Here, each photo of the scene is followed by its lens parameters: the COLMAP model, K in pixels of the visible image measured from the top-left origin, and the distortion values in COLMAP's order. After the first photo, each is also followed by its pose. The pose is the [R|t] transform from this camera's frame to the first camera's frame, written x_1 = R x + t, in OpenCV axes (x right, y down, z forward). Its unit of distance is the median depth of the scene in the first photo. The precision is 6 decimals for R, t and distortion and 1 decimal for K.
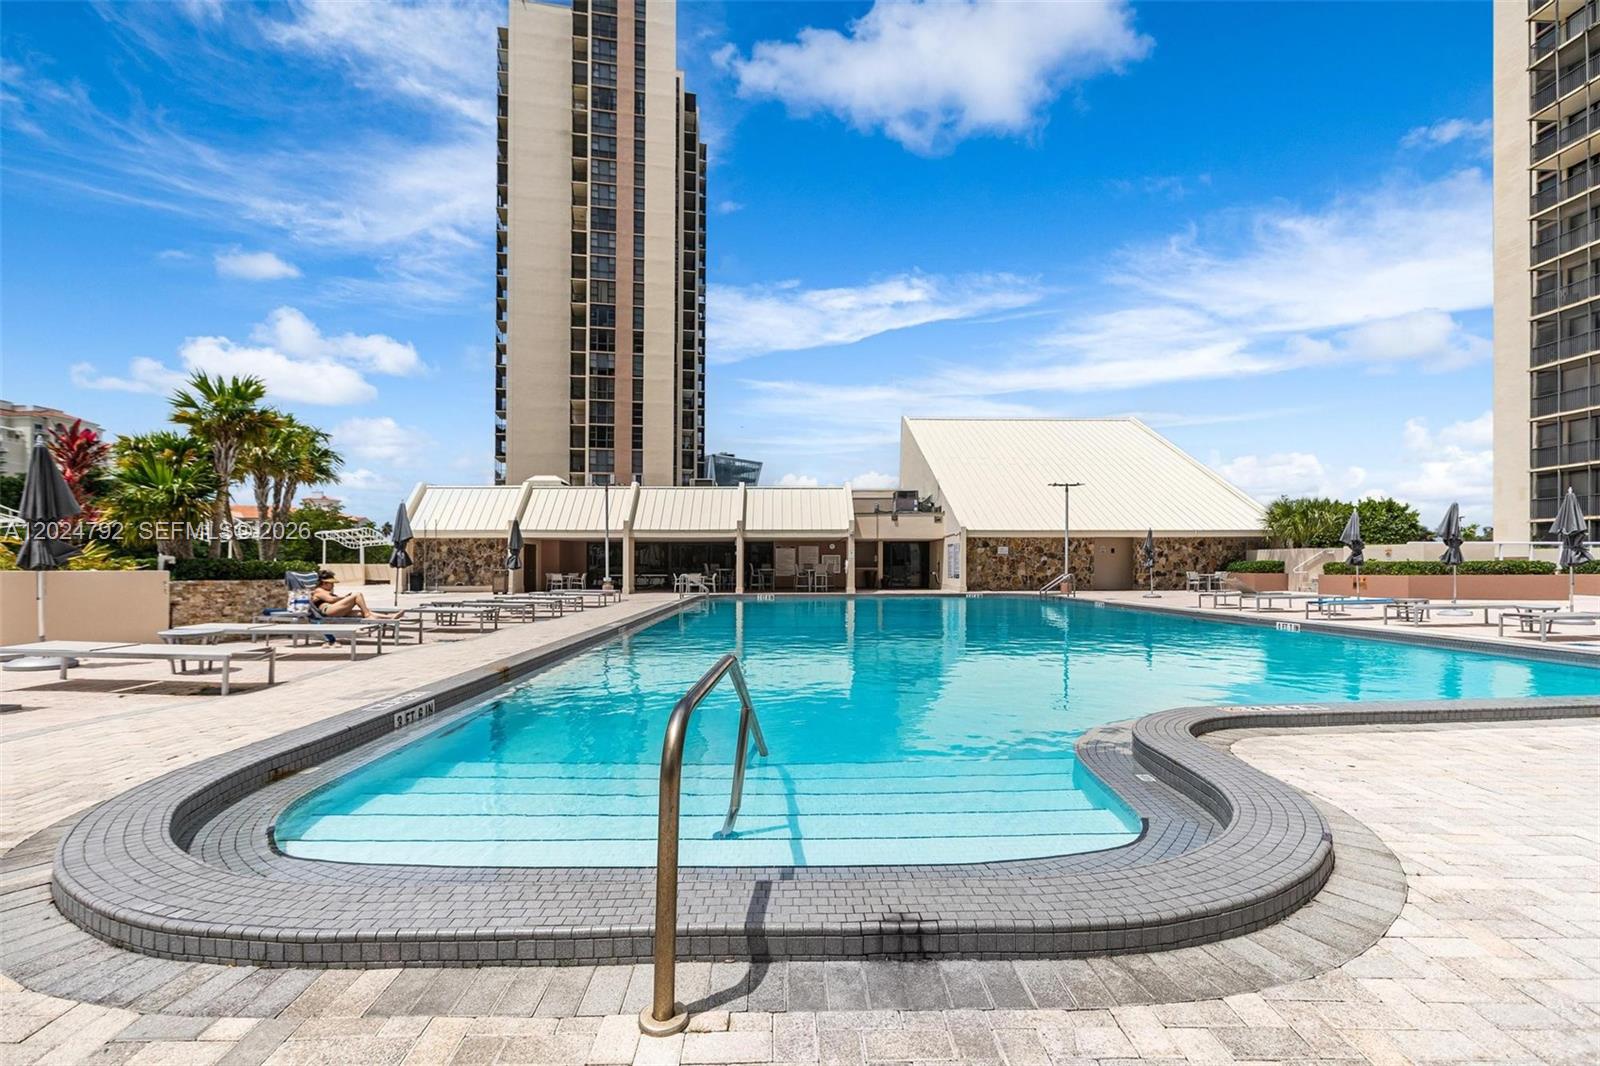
lens RADIAL K [[745.3, 0, 800.0], [0, 745.3, 533.0], [0, 0, 1]] dist [-0.001557, -0.000146]
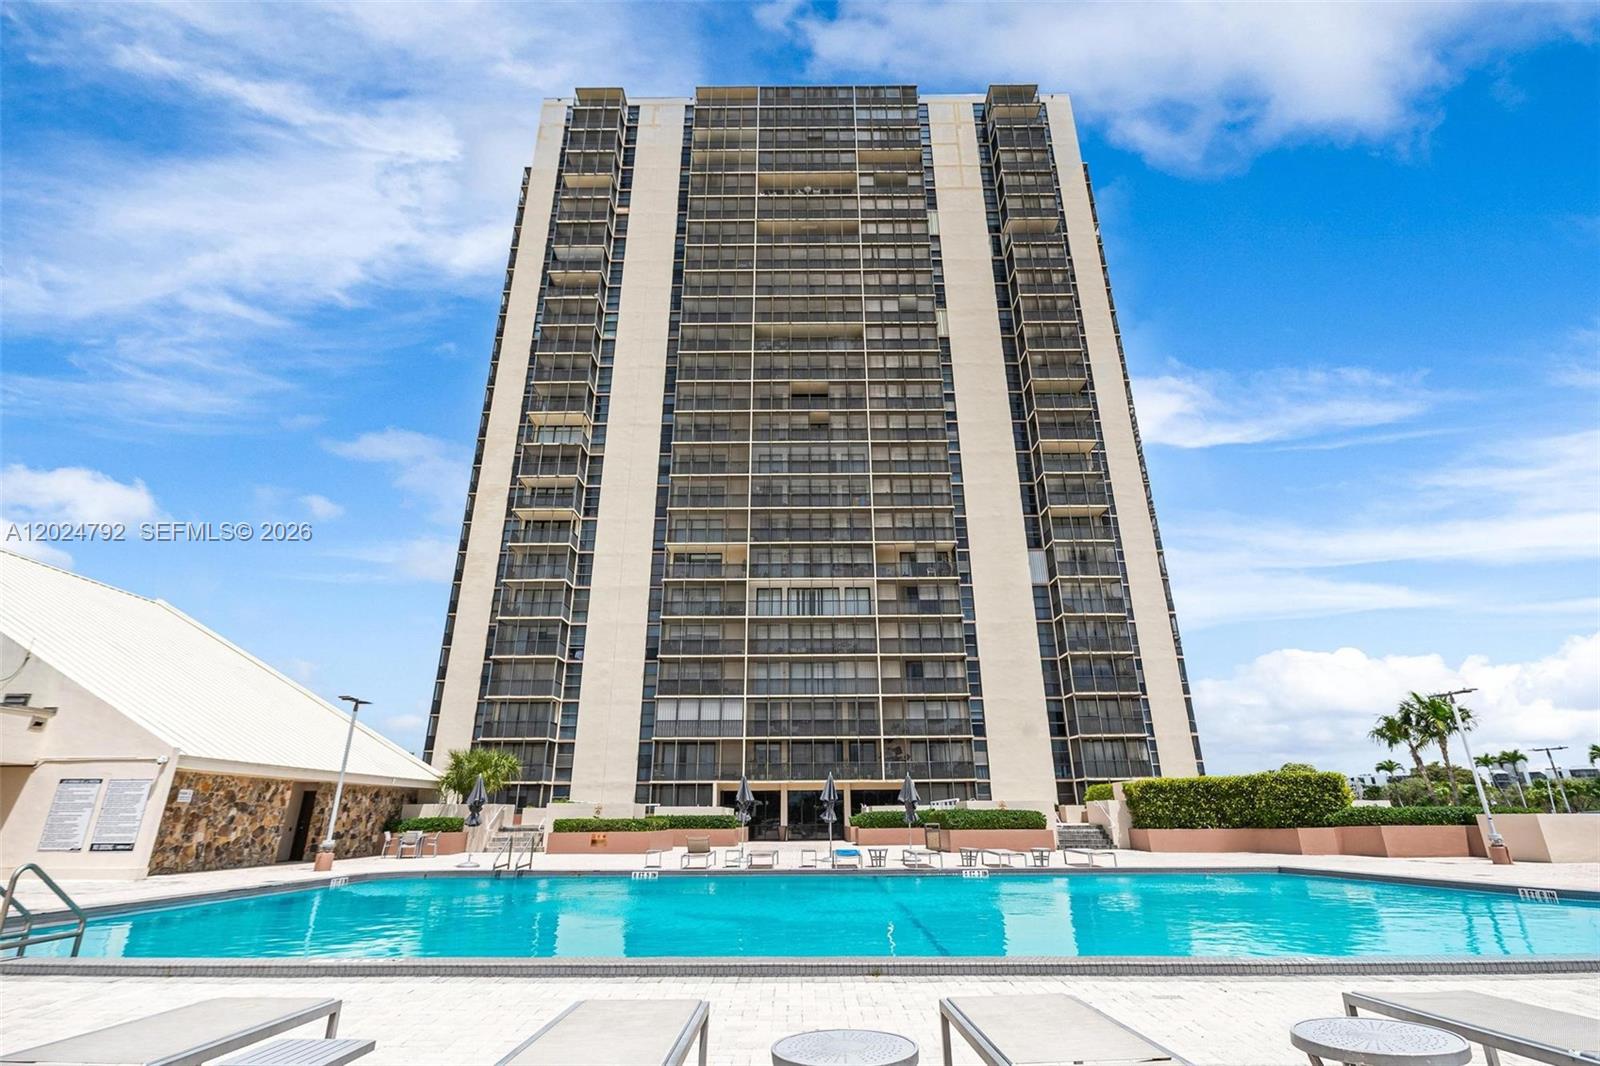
lens RADIAL K [[745.3, 0, 800.0], [0, 745.3, 533.0], [0, 0, 1]] dist [-0.001557, -0.000146]
pose [[0.056875, 0.360267, 0.931114, -0.296355], [-0.048711, 0.932514, -0.357833, 0.016675], [-0.997192, -0.025004, 0.070585, 0.497900]]
